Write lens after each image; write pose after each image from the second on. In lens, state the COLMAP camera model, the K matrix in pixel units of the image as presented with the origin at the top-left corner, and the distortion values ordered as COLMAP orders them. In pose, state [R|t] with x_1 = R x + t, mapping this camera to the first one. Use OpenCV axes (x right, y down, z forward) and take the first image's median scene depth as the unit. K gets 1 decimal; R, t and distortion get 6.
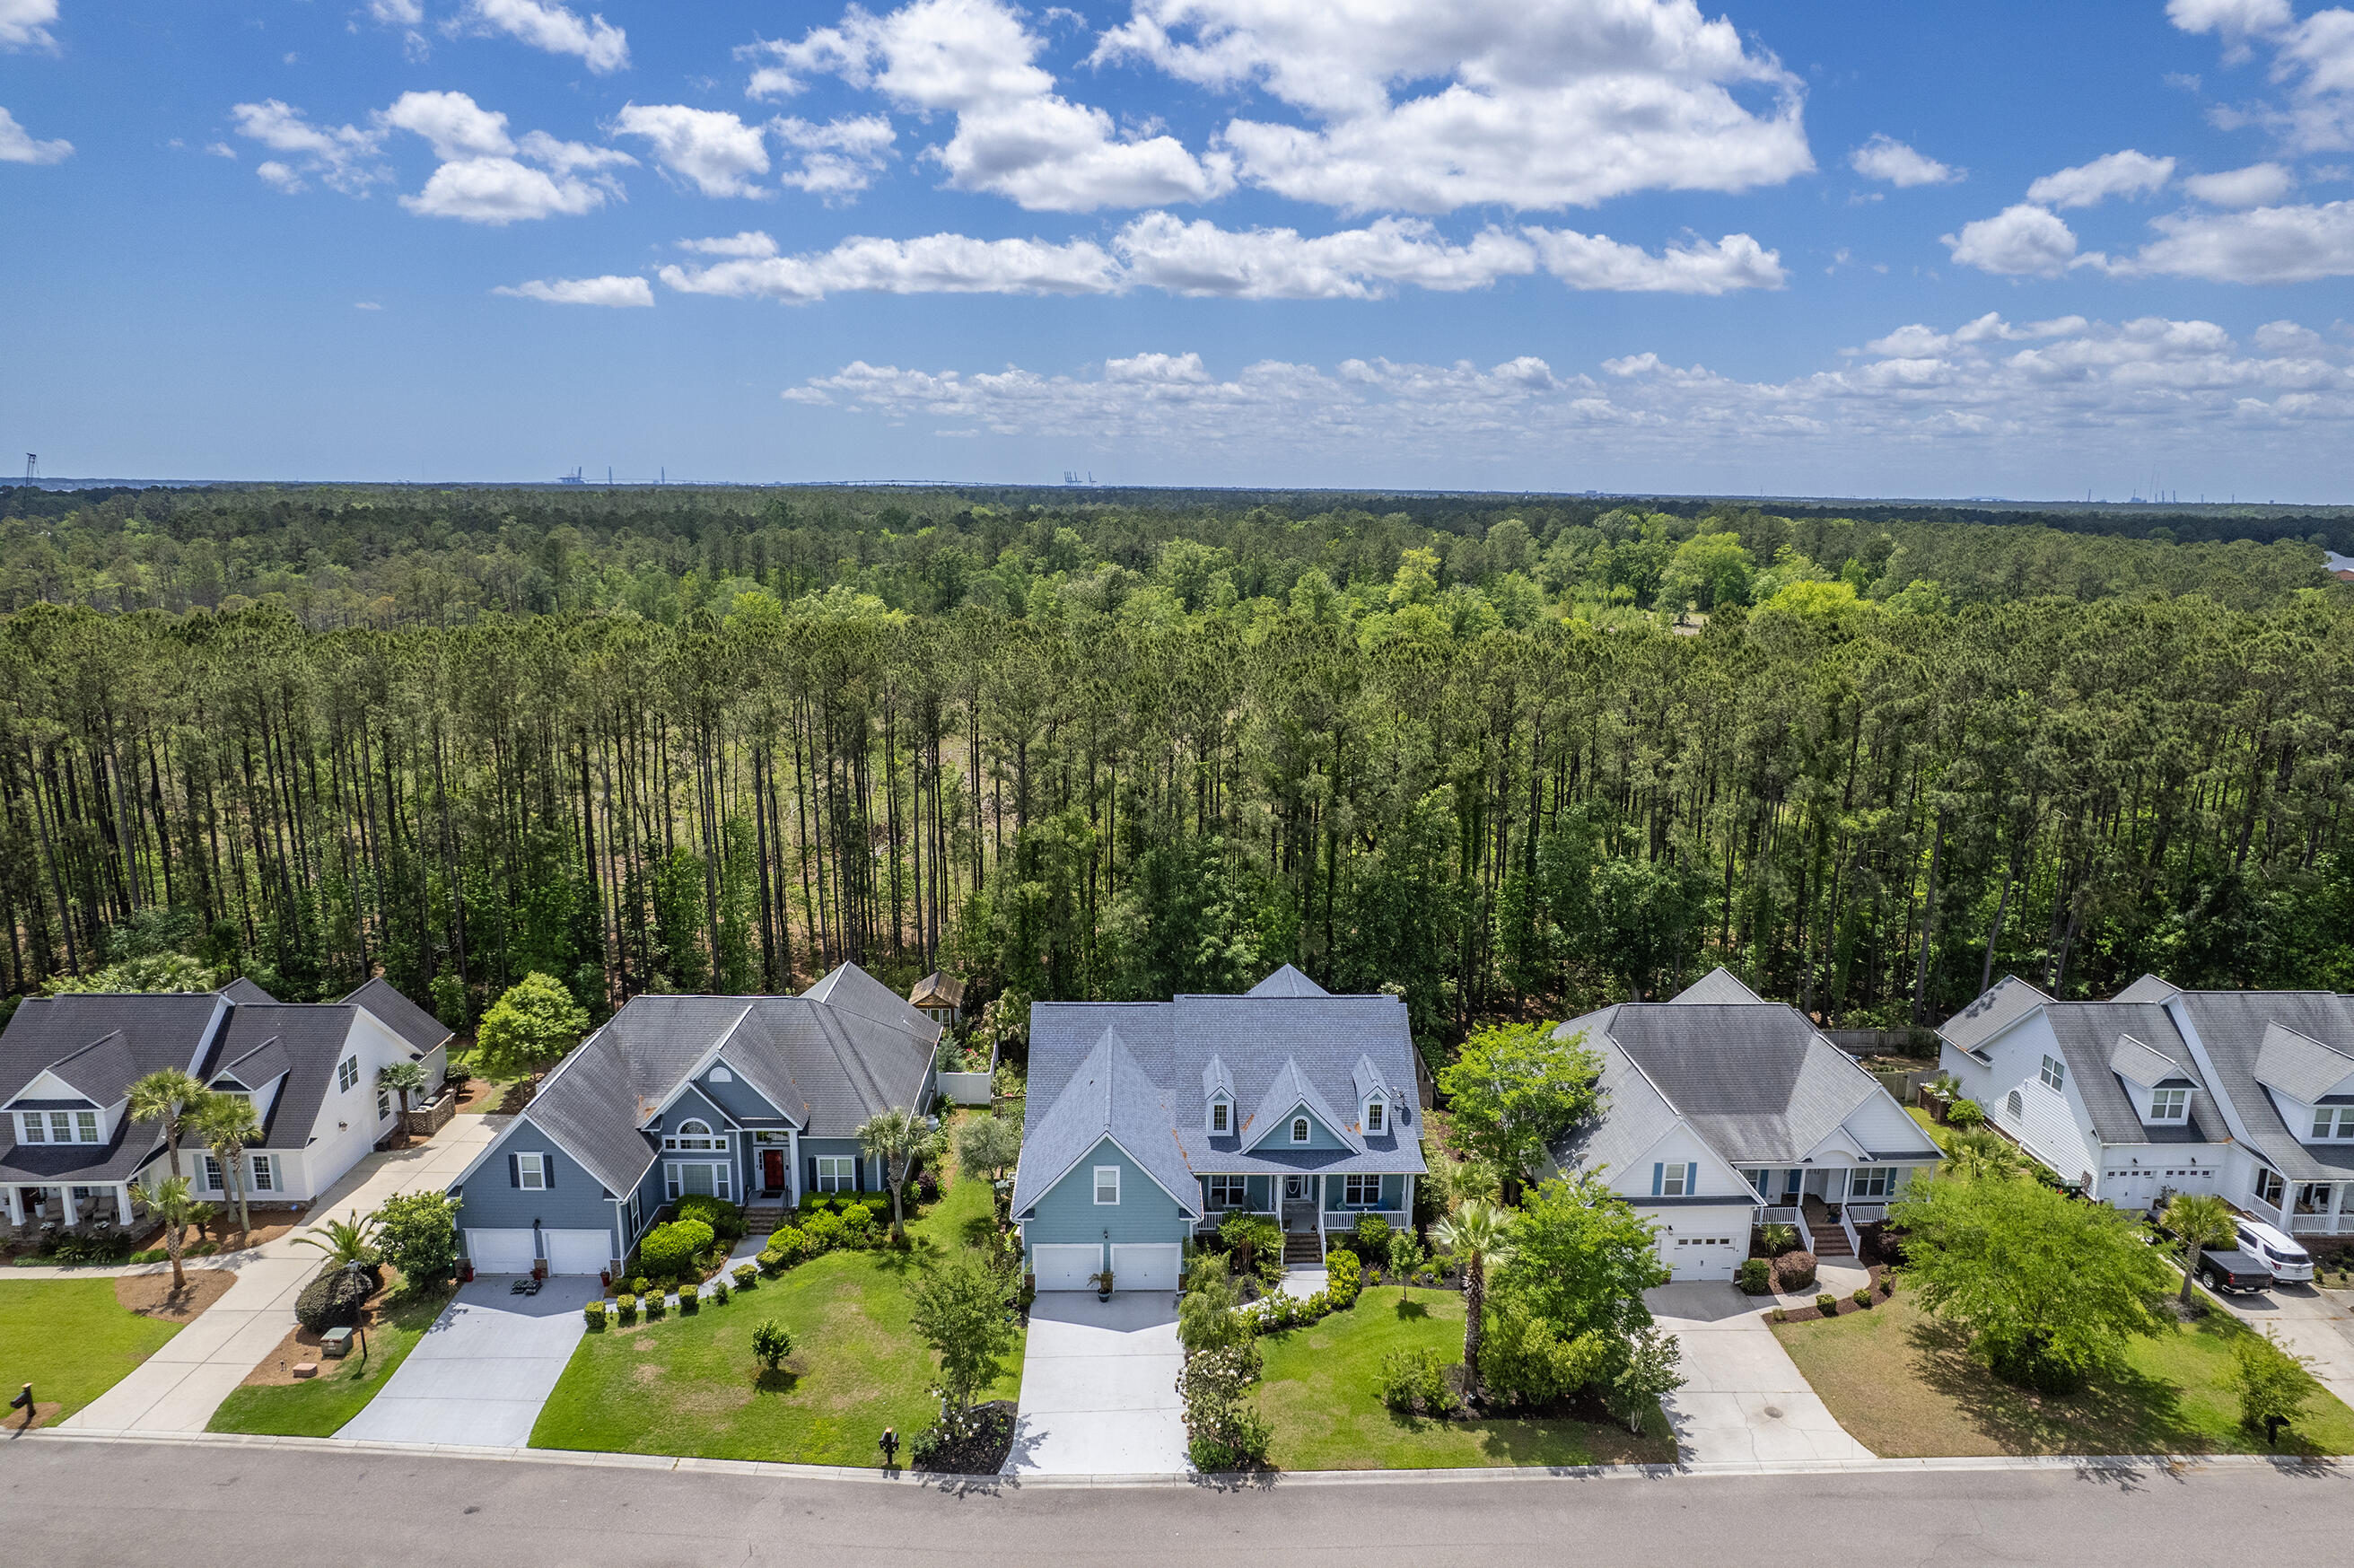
lens RADIAL K [[1509.3, 0, 1180.5], [0, 1509.3, 793.8], [0, 0, 1]] dist [-0.078695, 0.071907]
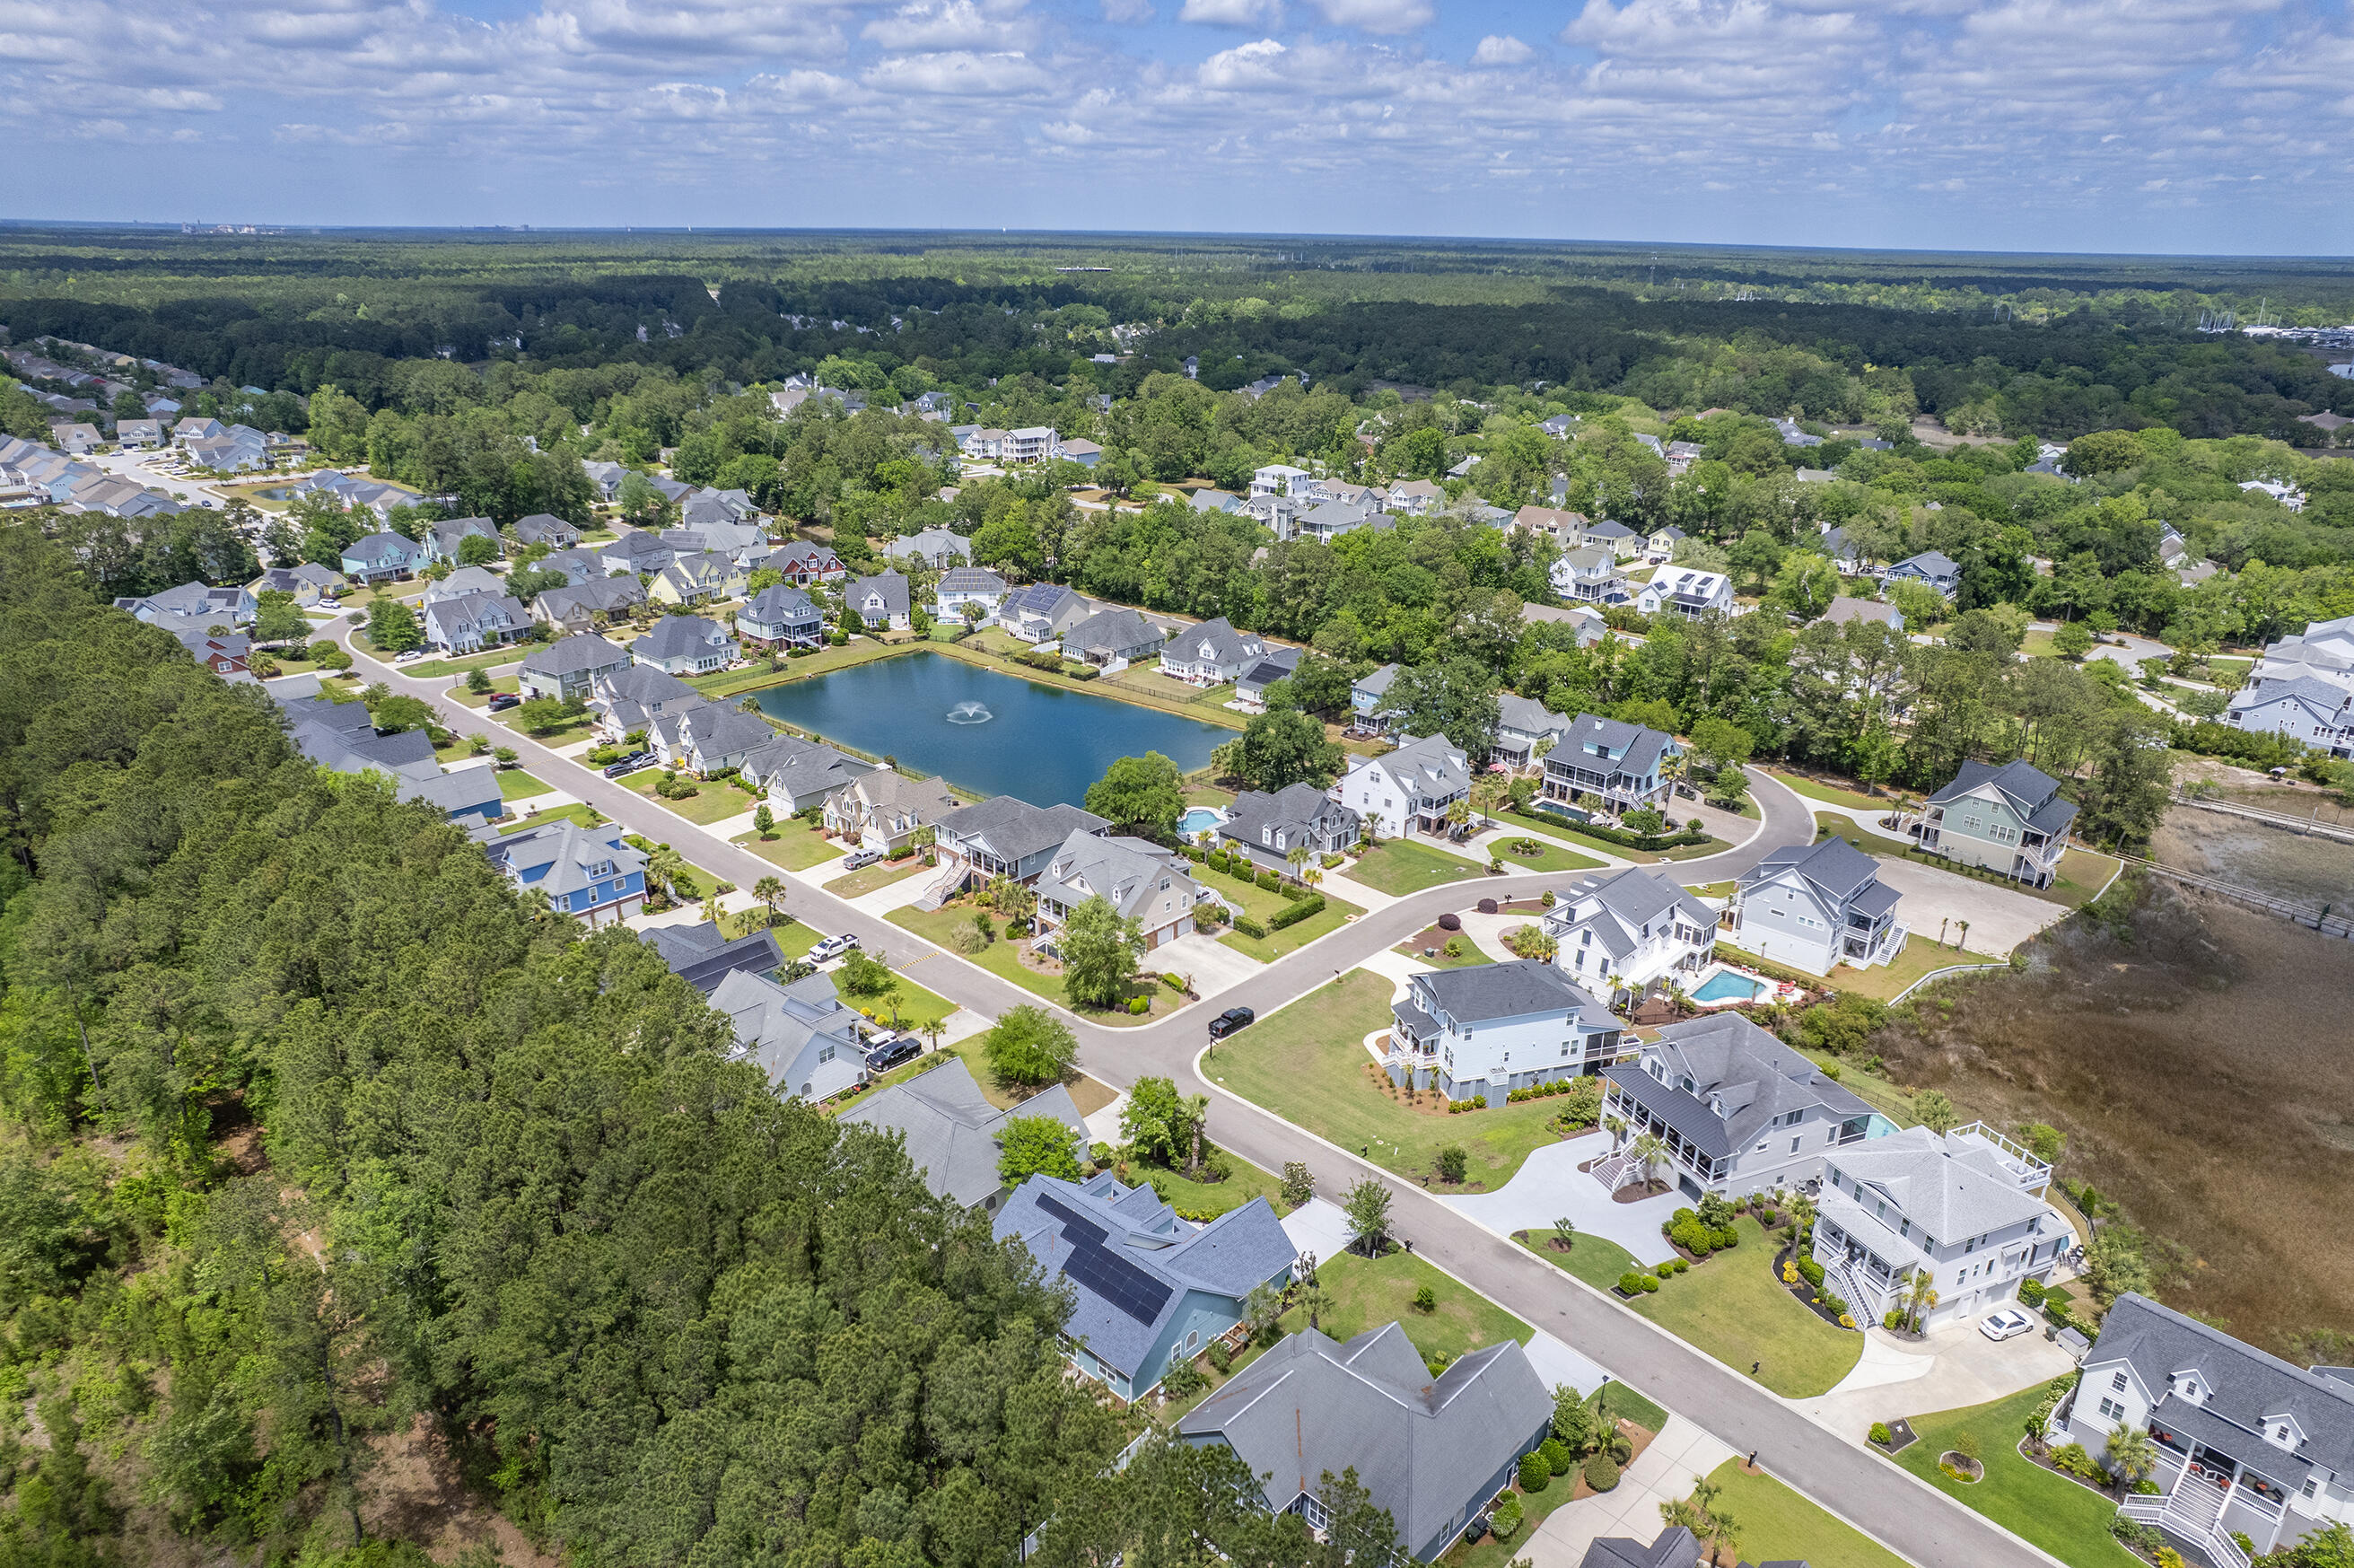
lens RADIAL K [[1509.3, 0, 1180.5], [0, 1509.3, 793.8], [0, 0, 1]] dist [-0.078695, 0.071907]
pose [[-0.710904, -0.271465, 0.648785, -1.037428], [0.117985, 0.863393, 0.490543, -1.133631], [-0.693322, 0.425276, -0.581761, 1.864857]]
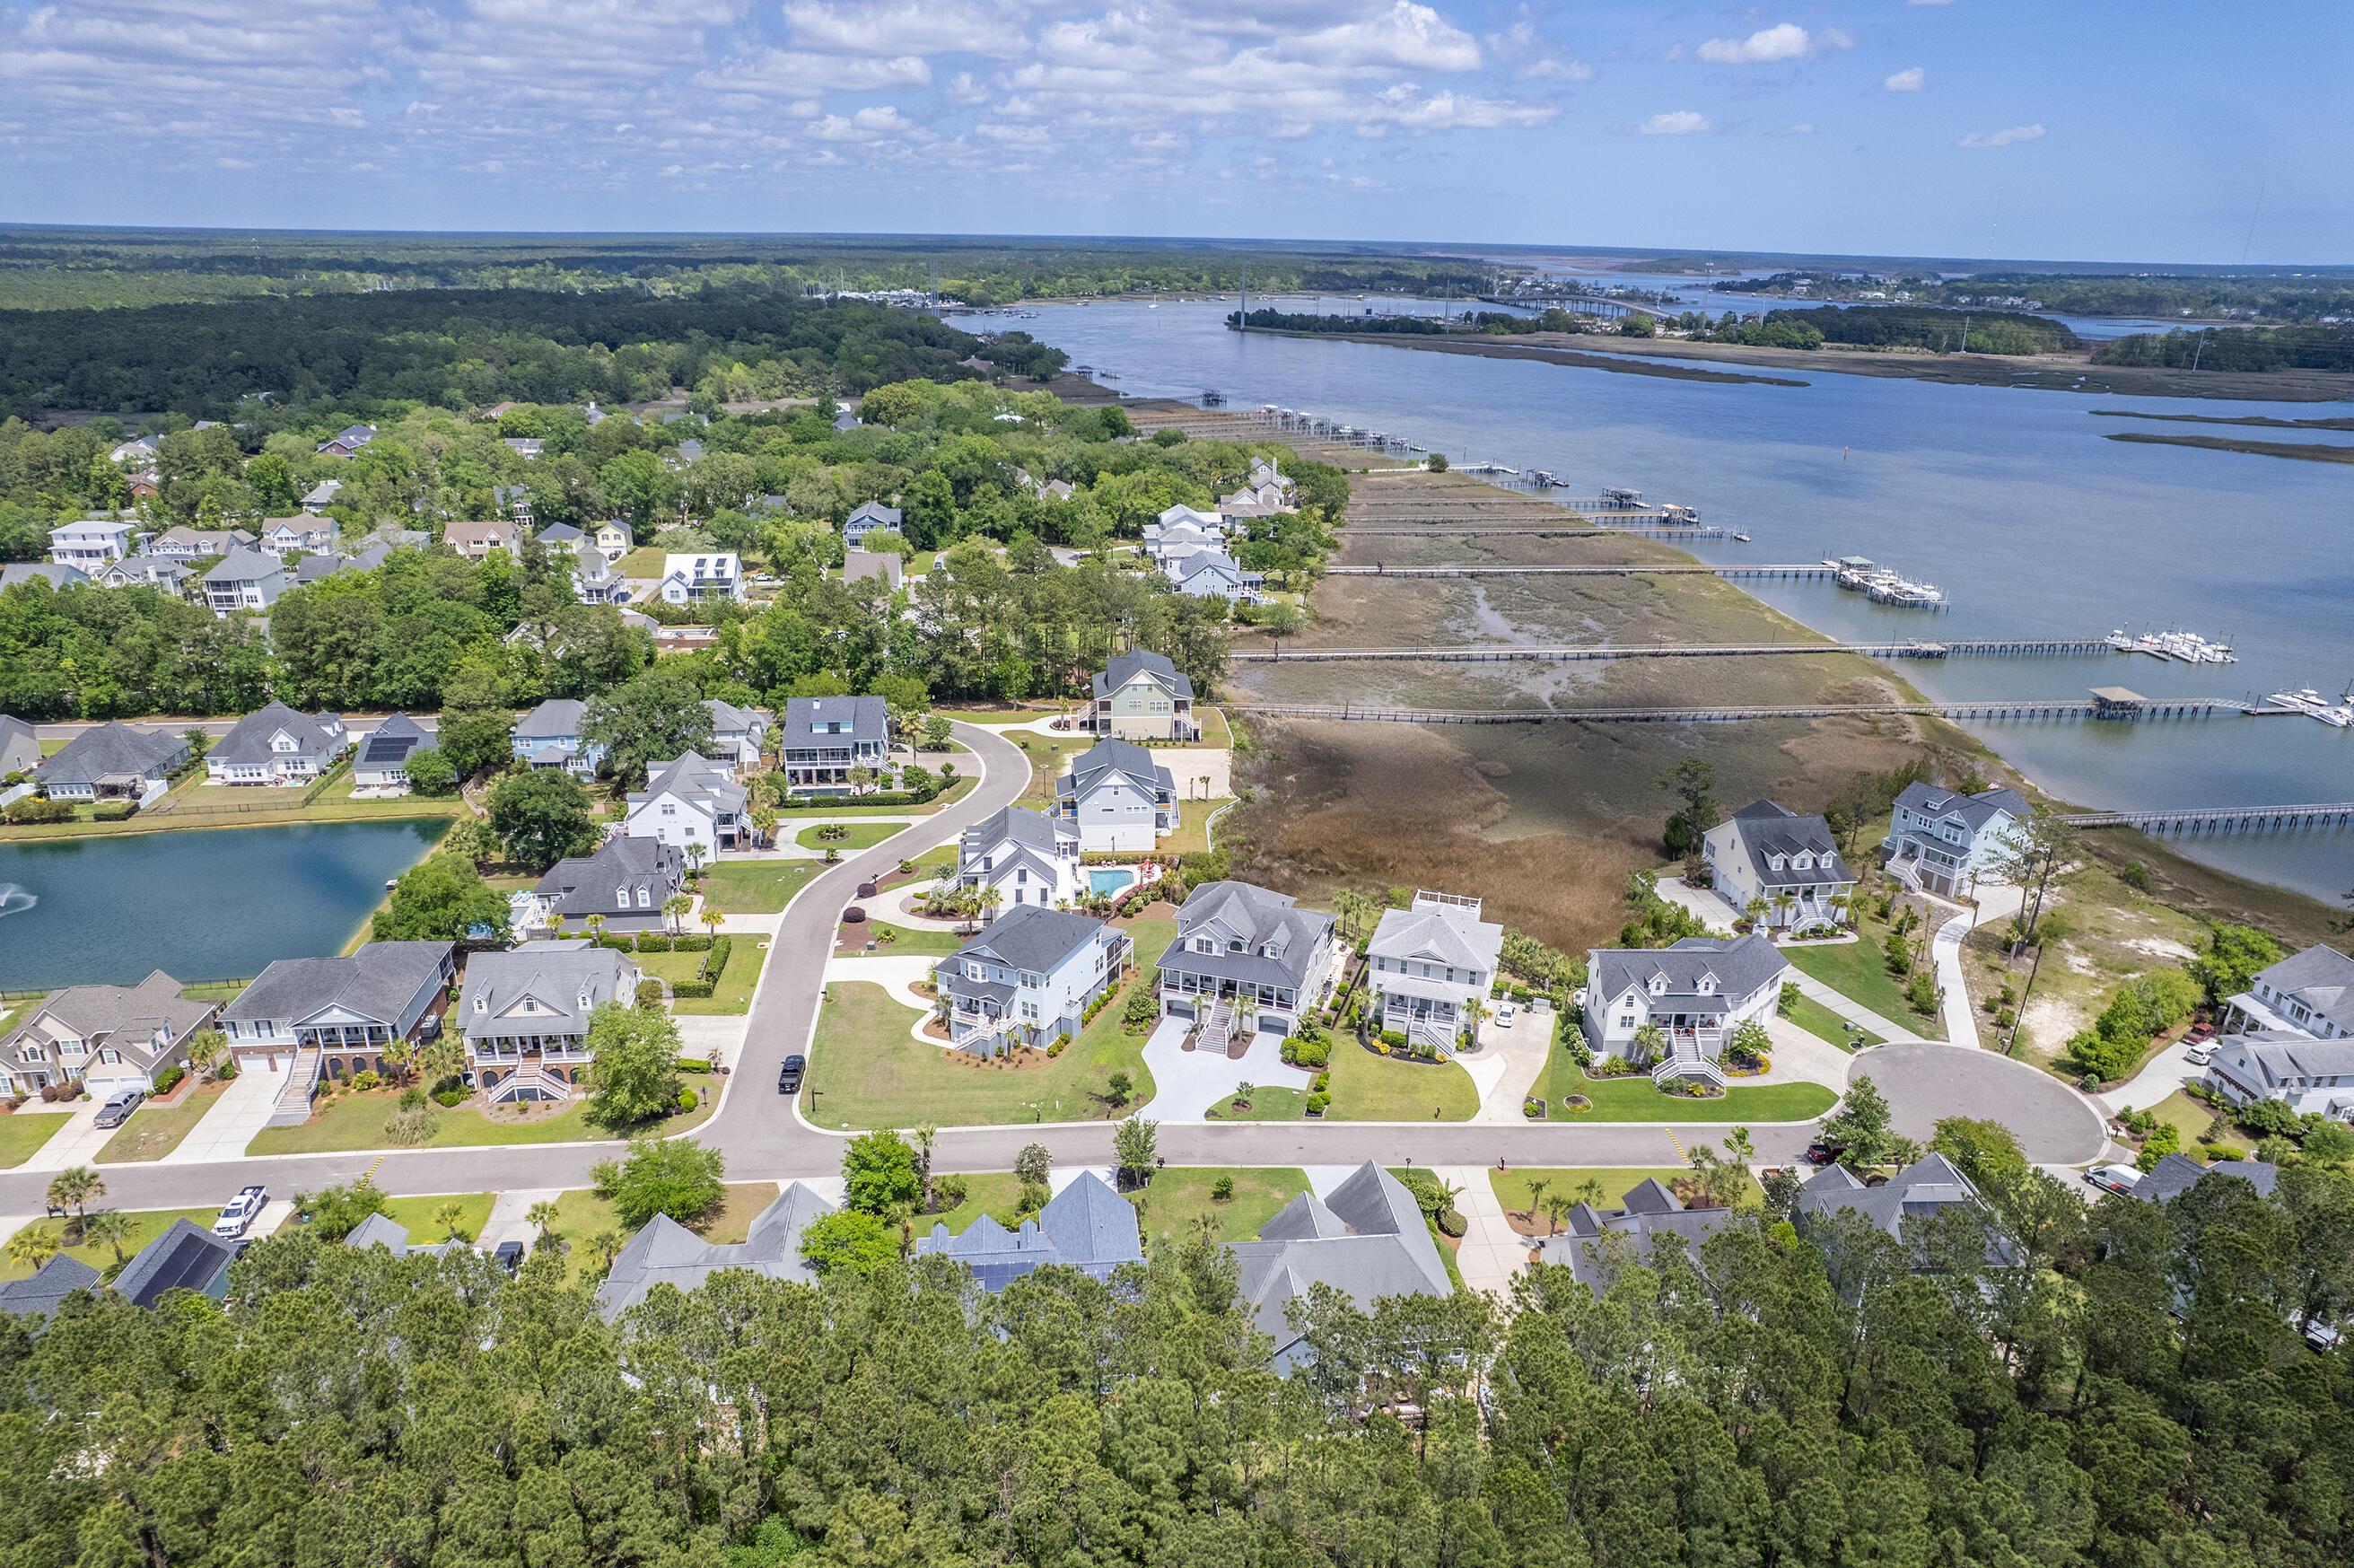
lens RADIAL K [[1512.4, 0, 1177.0], [0, 1512.4, 784.0], [0, 0, 1]] dist [-0.071829, 0.073520]
pose [[-0.996723, 0.000792, -0.080888, -0.006289], [-0.042000, 0.849537, 0.525854, -1.216020], [0.069134, 0.527528, -0.846720, 2.299802]]
